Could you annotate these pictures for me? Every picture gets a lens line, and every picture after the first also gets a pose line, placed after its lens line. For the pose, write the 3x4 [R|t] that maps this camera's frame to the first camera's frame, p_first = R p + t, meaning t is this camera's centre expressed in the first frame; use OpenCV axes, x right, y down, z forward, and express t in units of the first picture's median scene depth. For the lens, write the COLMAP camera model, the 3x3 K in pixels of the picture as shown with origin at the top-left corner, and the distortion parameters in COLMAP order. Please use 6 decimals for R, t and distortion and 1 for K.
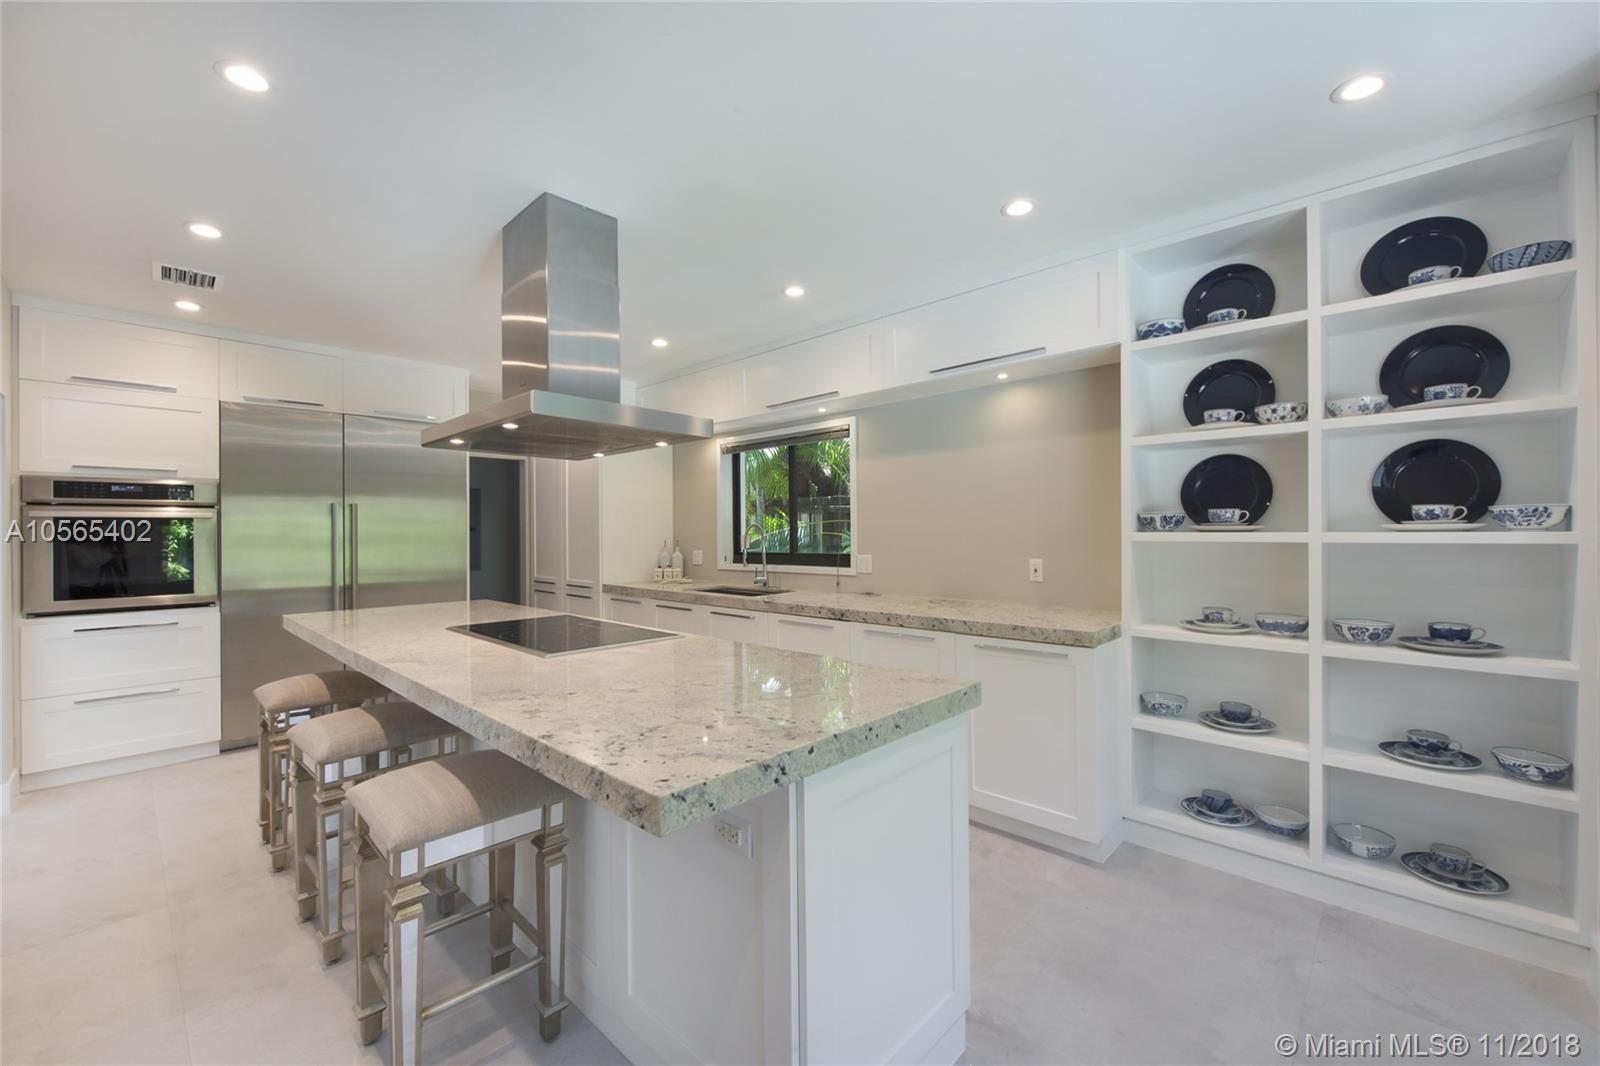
lens RADIAL K [[641.1, 0, 803.6], [0, 641.1, 527.9], [0, 0, 1]] dist [-0.009273, -0.001155]
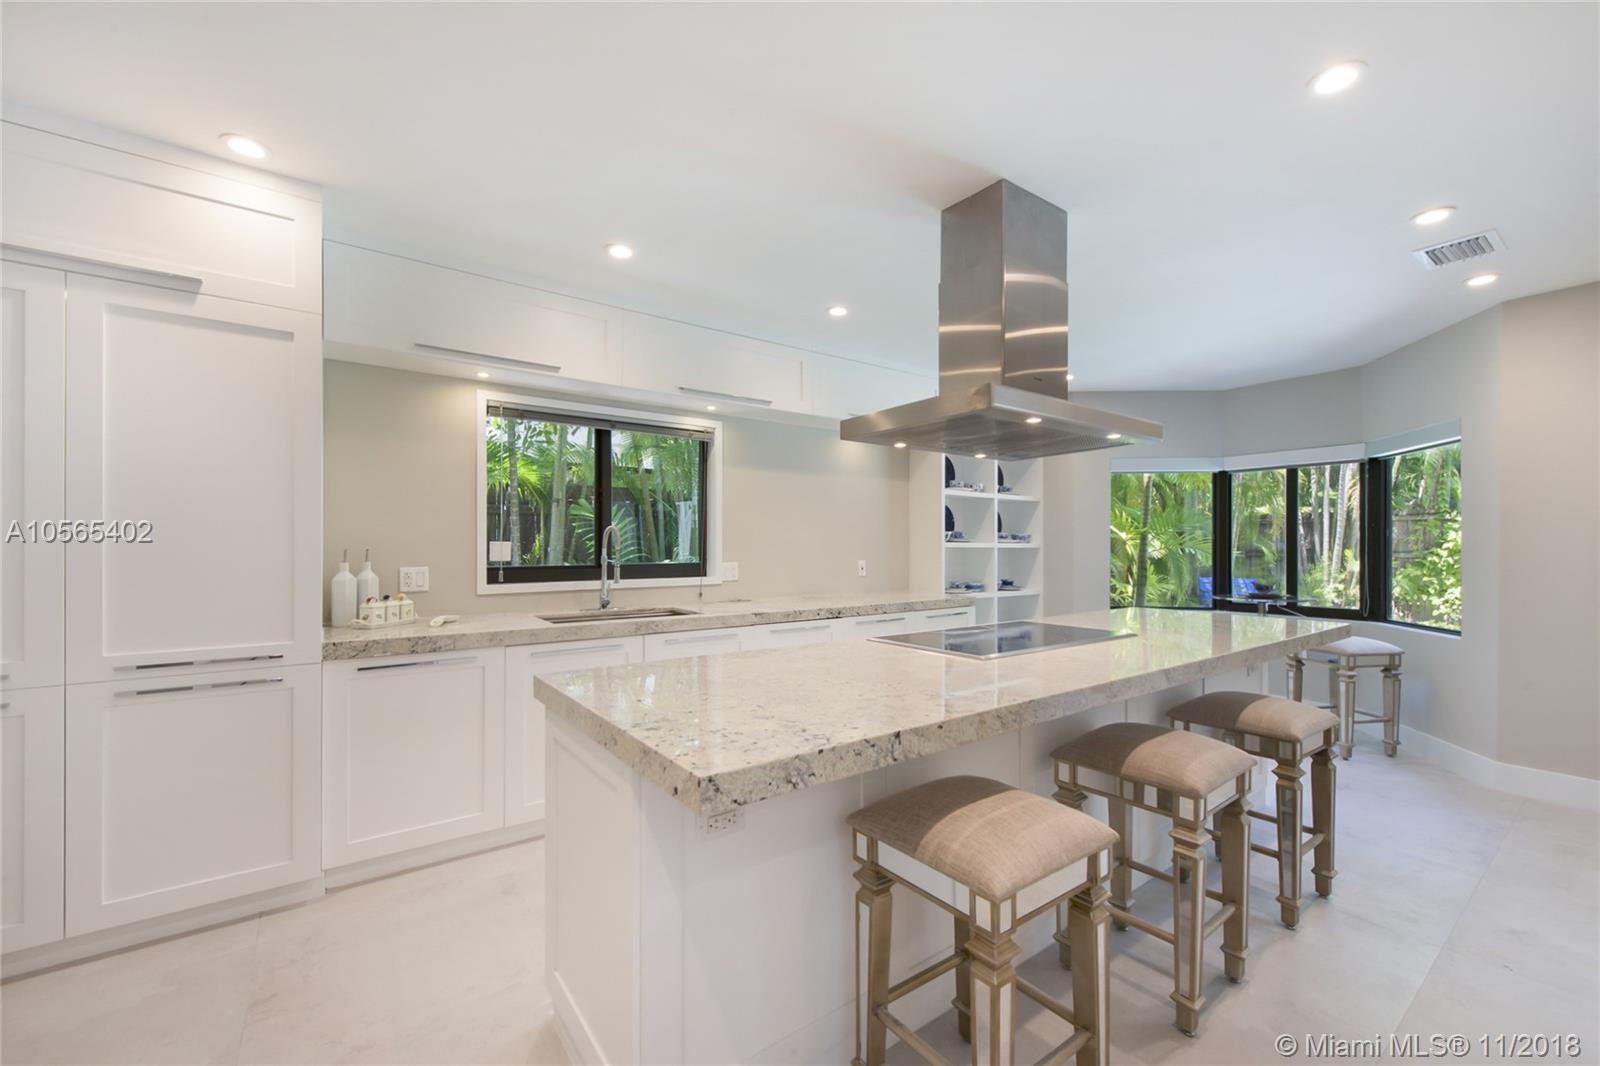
lens RADIAL K [[641.1, 0, 792.1], [0, 641.1, 546.2], [0, 0, 1]] dist [-0.009273, -0.001155]
pose [[0.182910, 0.009485, 0.983084, -1.511812], [-0.008538, 0.999931, -0.008059, 0.041086], [-0.983093, -0.006920, 0.182978, 1.250090]]
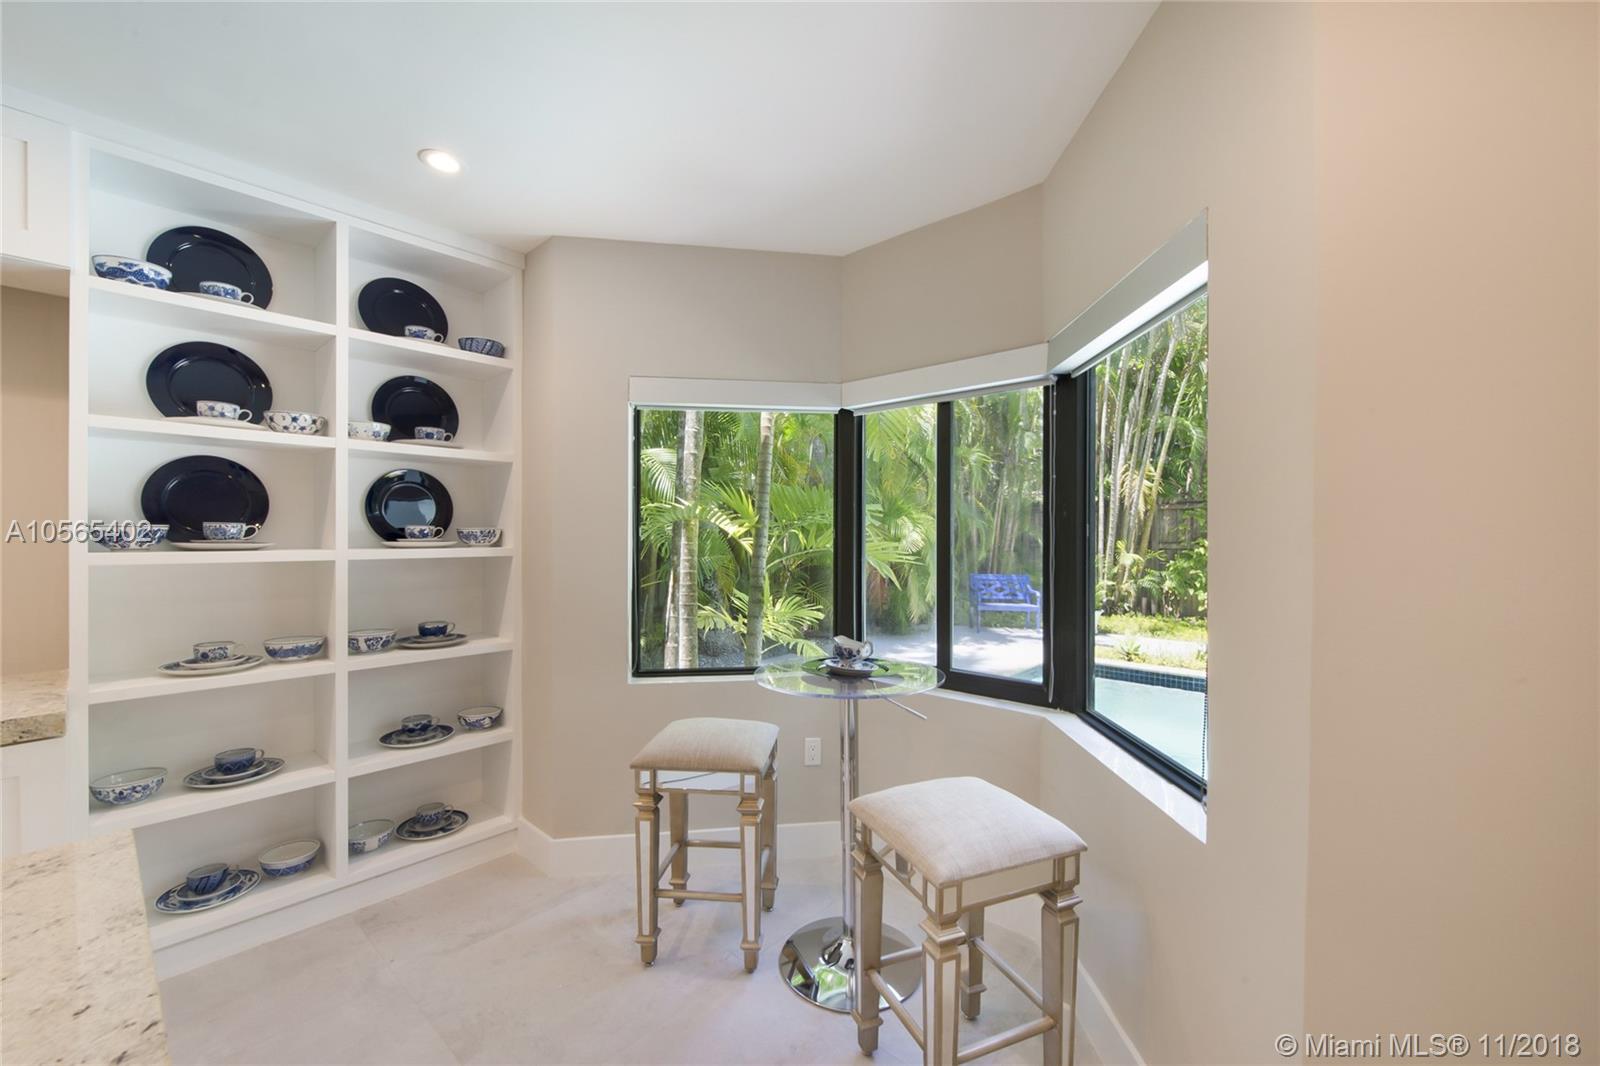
lens RADIAL K [[641.1, 0, 807.9], [0, 641.1, 534.8], [0, 0, 1]] dist [-0.009273, -0.001155]
pose [[-0.049249, 0.005837, 0.998769, -0.228246], [-0.005883, 0.999964, -0.006134, -0.014543], [-0.998769, -0.006178, -0.049213, 0.303585]]
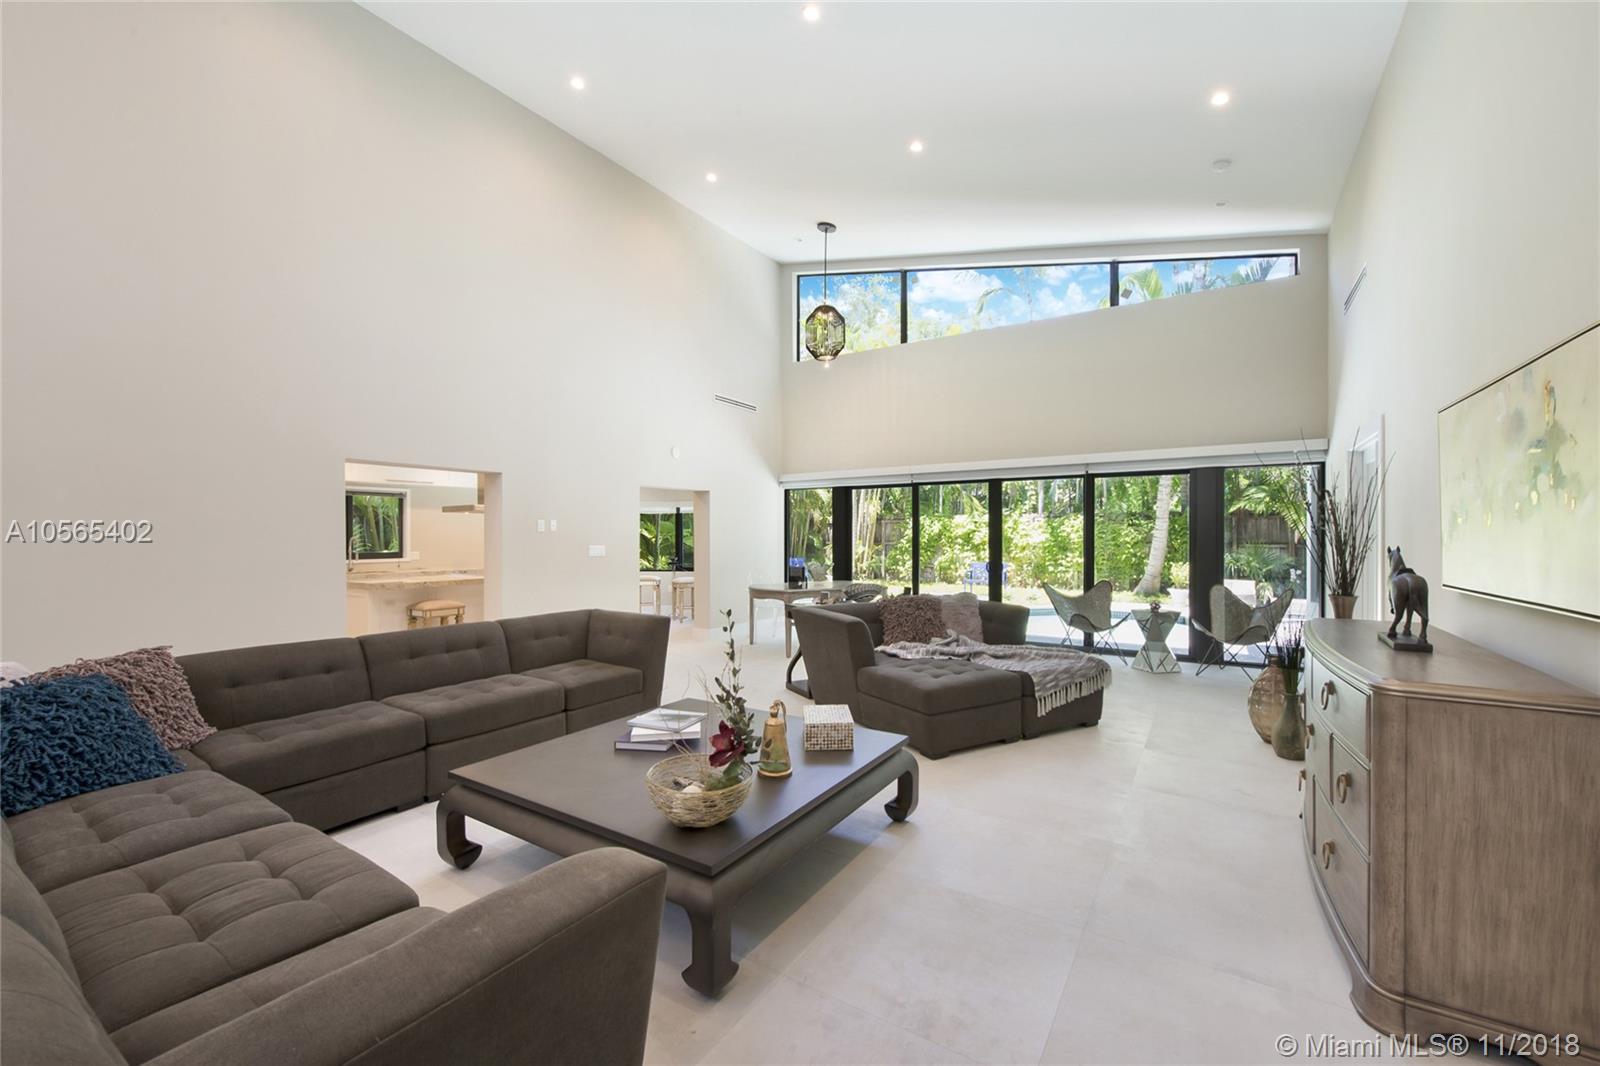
lens RADIAL K [[641.1, 0, 806.6], [0, 641.1, 537.6], [0, 0, 1]] dist [-0.009273, -0.001155]
pose [[-0.192280, 0.002574, 0.981337, -4.088444], [-0.004218, 0.999985, -0.003450, -0.008903], [-0.981331, -0.004803, -0.192266, 0.147970]]
